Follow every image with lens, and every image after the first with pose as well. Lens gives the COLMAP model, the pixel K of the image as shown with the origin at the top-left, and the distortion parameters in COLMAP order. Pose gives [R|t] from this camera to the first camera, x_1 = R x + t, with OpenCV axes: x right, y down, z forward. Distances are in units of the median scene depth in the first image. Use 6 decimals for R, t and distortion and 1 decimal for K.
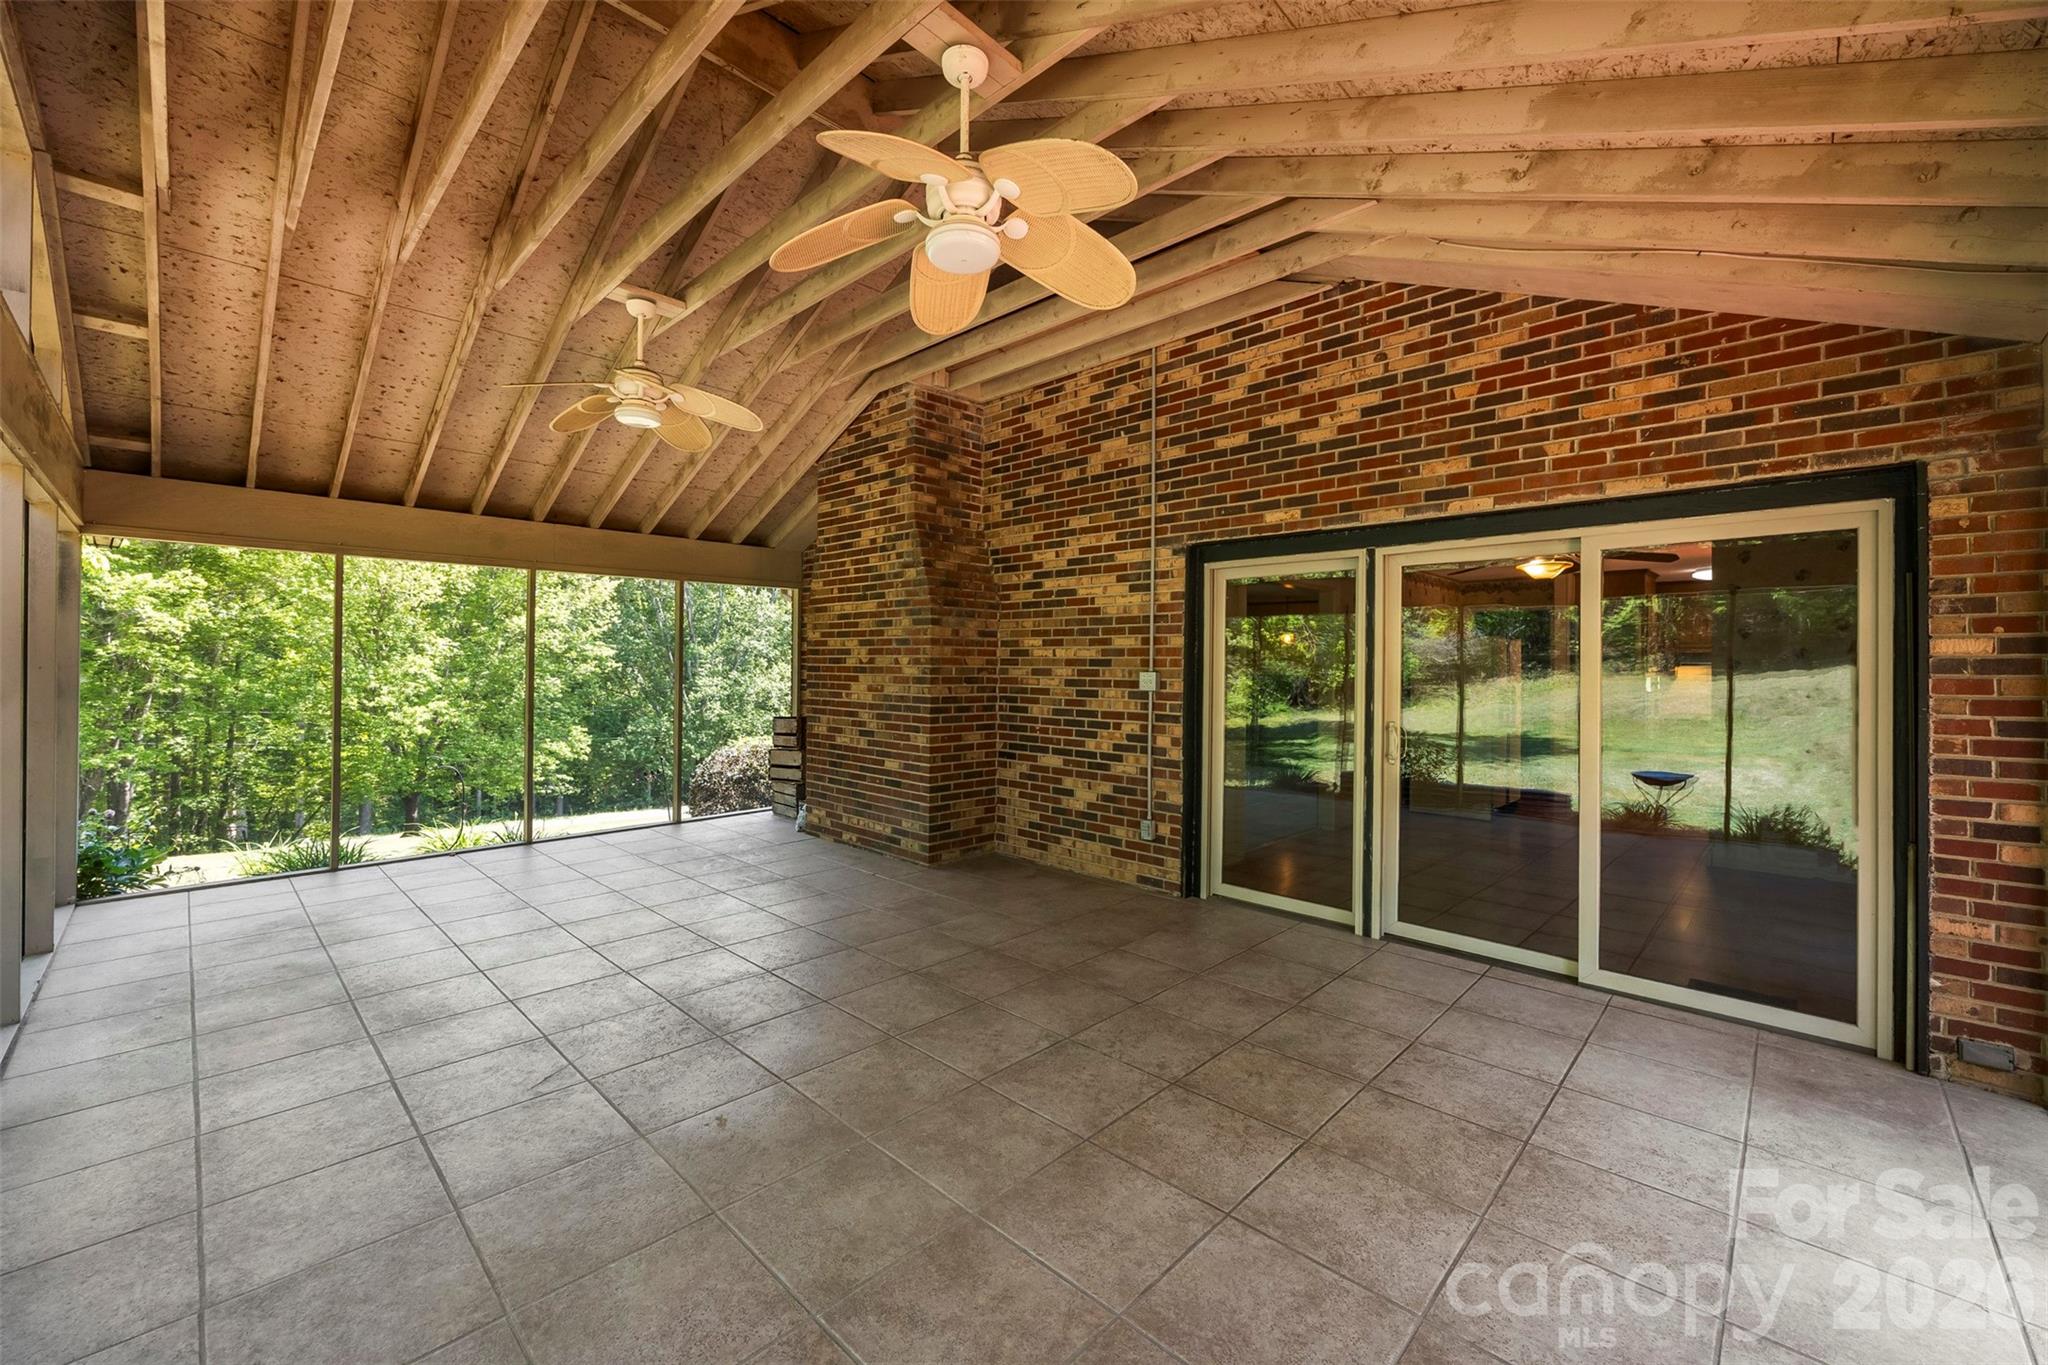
lens RADIAL K [[793.0, 0, 1024.2], [0, 793.0, 669.8], [0, 0, 1]] dist [-0.003826, 0.000693]
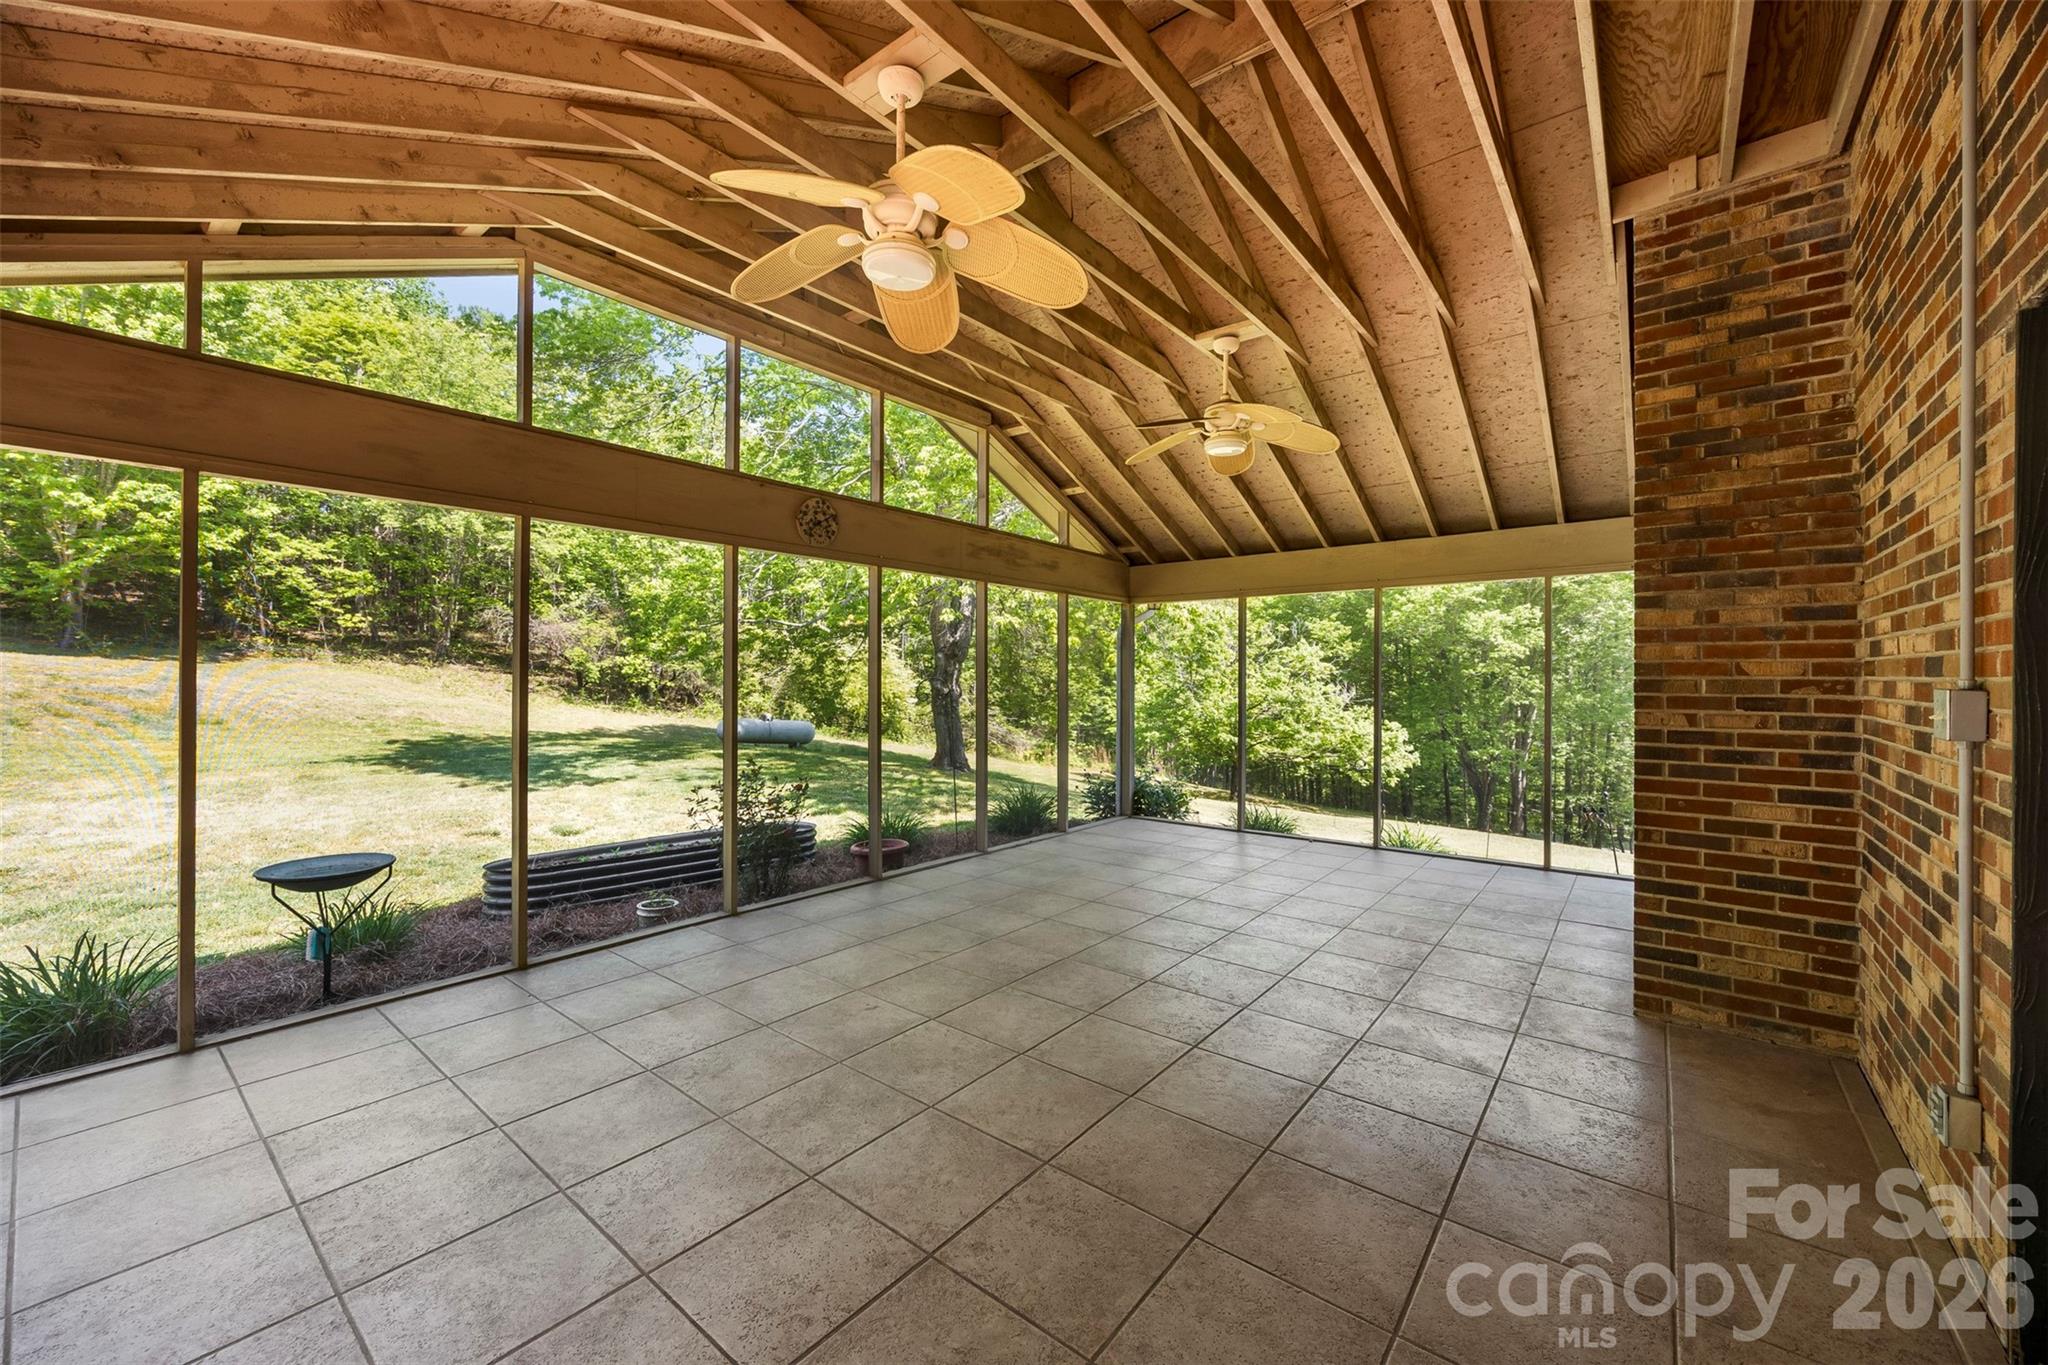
lens RADIAL K [[793.0, 0, 1018.6], [0, 793.0, 674.6], [0, 0, 1]] dist [-0.003826, 0.000693]
pose [[0.094555, -0.009638, -0.995473, 0.585475], [-0.006588, 0.999925, -0.010307, 0.003412], [0.995498, 0.007532, 0.094484, 0.647249]]
